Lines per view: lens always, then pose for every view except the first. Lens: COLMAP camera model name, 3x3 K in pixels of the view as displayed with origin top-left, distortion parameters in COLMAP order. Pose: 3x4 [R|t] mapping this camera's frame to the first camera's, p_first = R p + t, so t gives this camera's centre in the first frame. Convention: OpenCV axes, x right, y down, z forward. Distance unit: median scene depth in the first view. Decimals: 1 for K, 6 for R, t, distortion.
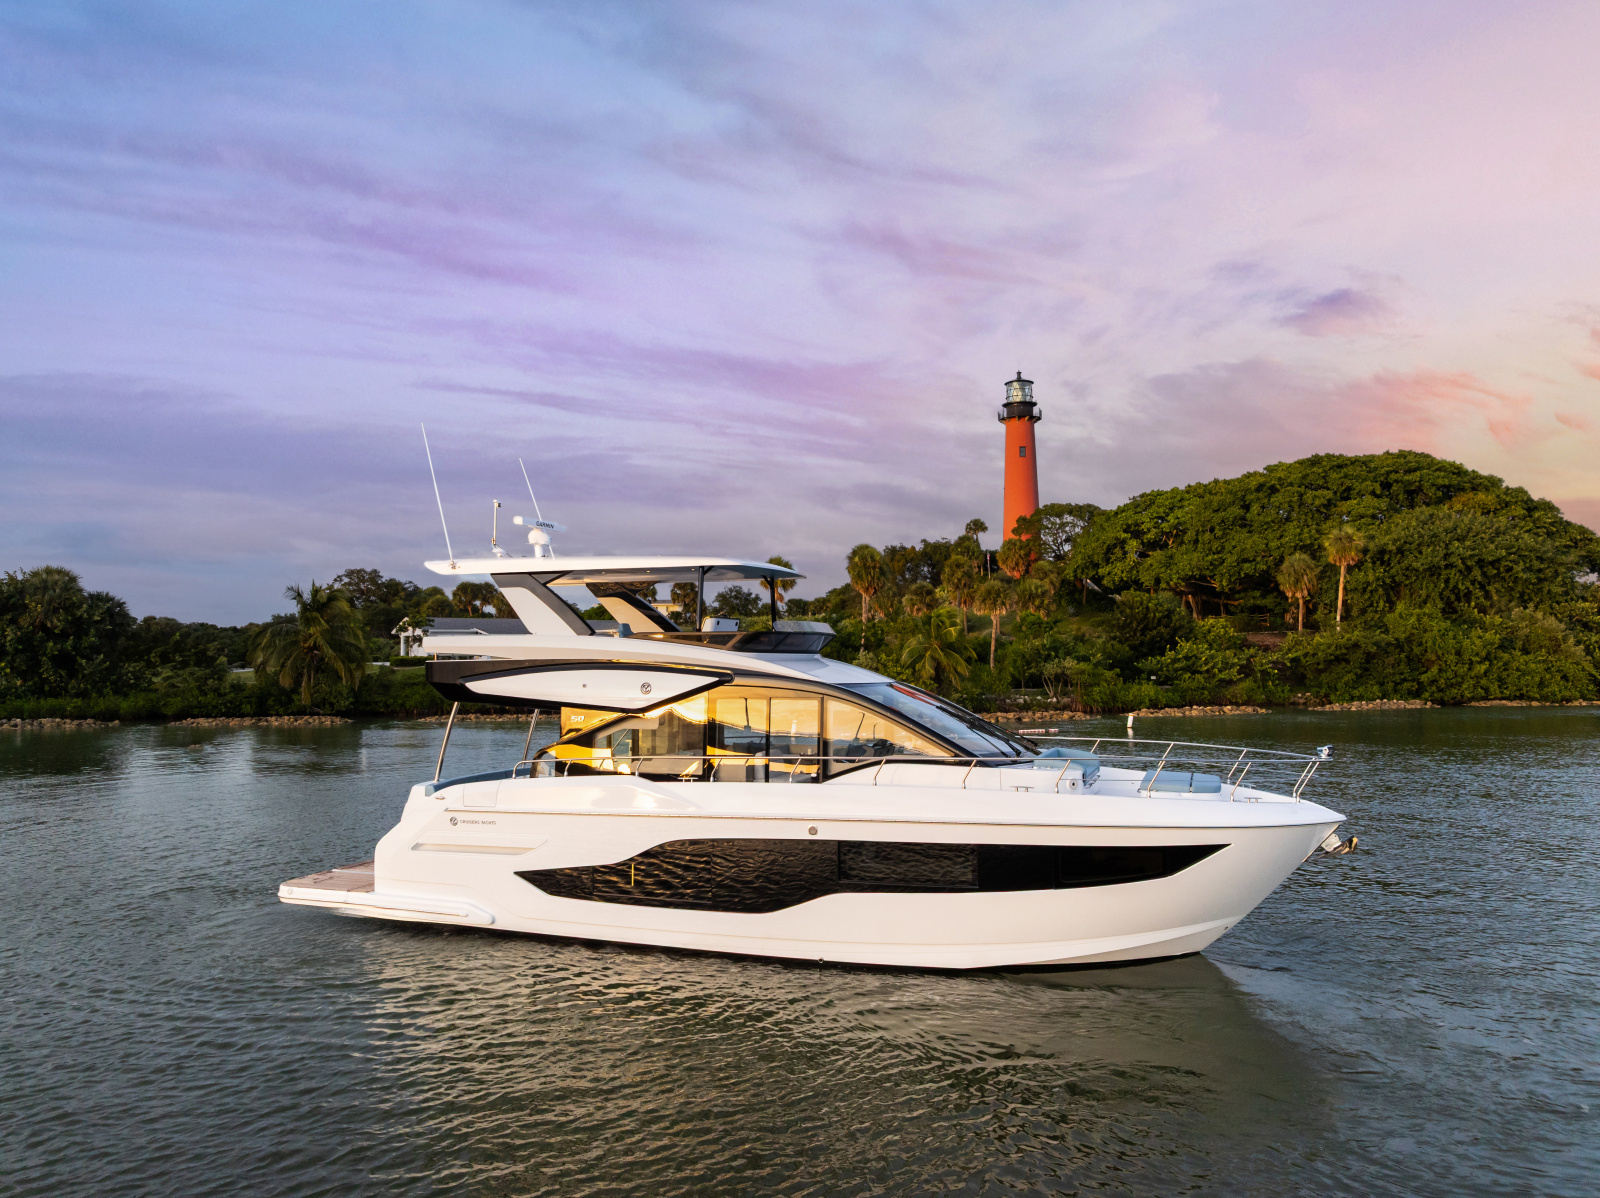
lens RADIAL K [[1154.5, 0, 787.9], [0, 1154.5, 598.7], [0, 0, 1]] dist [-0.046001, 0.020180]
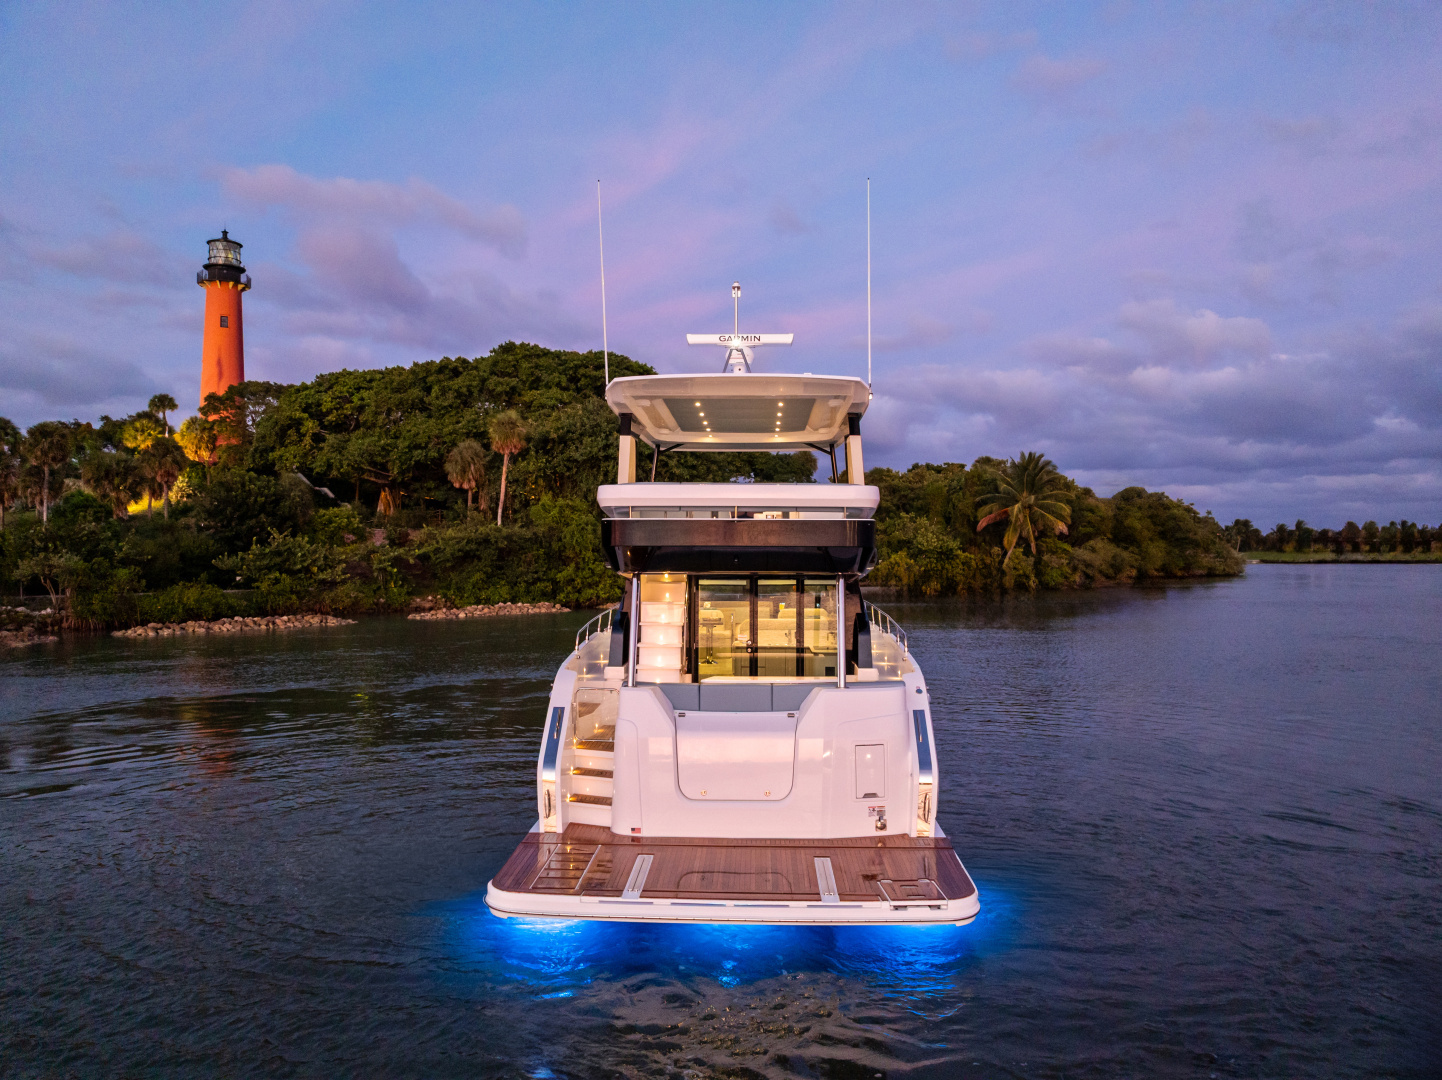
lens RADIAL K [[1040.5, 0, 734.5], [0, 1040.5, 537.1], [0, 0, 1]] dist [-0.046001, 0.020180]
pose [[0.853704, 0.012329, 0.520612, 0.209026], [-0.027885, 0.999368, 0.022059, 0.013627], [-0.520011, -0.033349, 0.853508, 0.197779]]
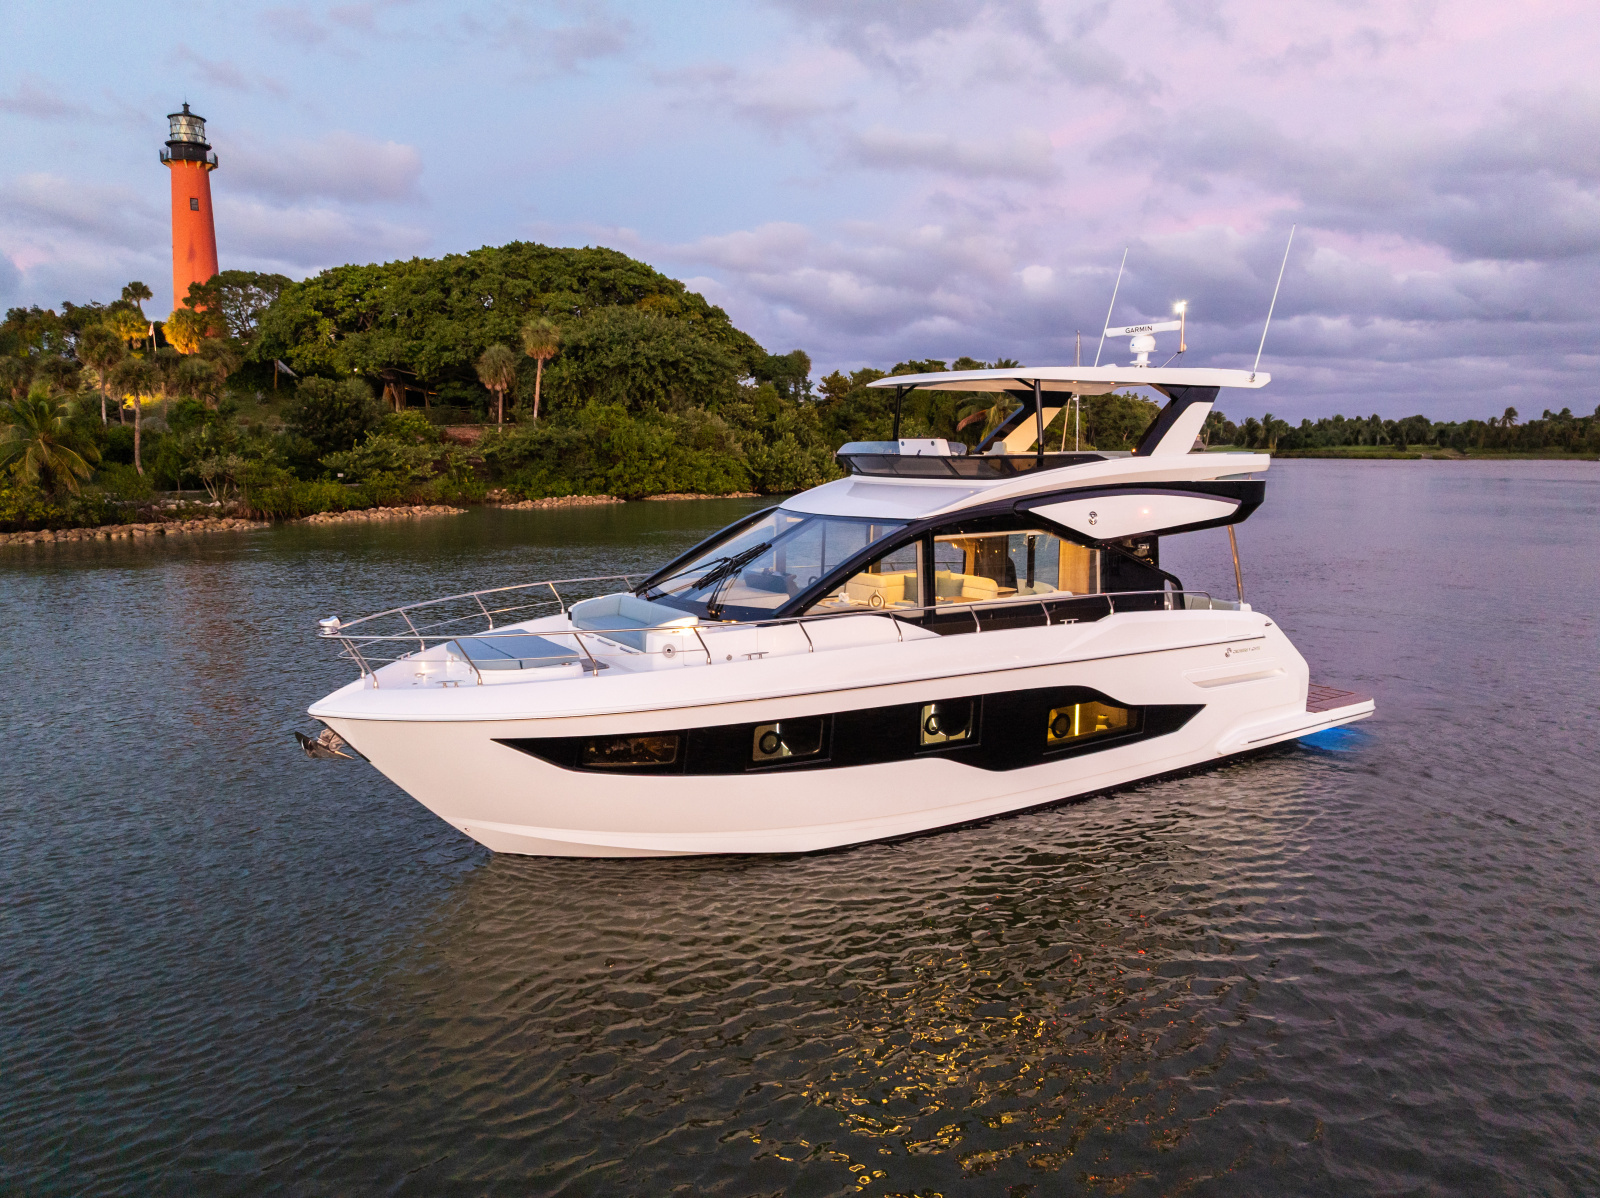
lens RADIAL K [[1154.5, 0, 807.9], [0, 1154.5, 601.8], [0, 0, 1]] dist [-0.046001, 0.020180]
pose [[0.787223, -0.076655, 0.611885, 0.042133], [-0.038020, 0.984323, 0.172227, -0.002191], [-0.615495, -0.158845, 0.771968, 0.054243]]
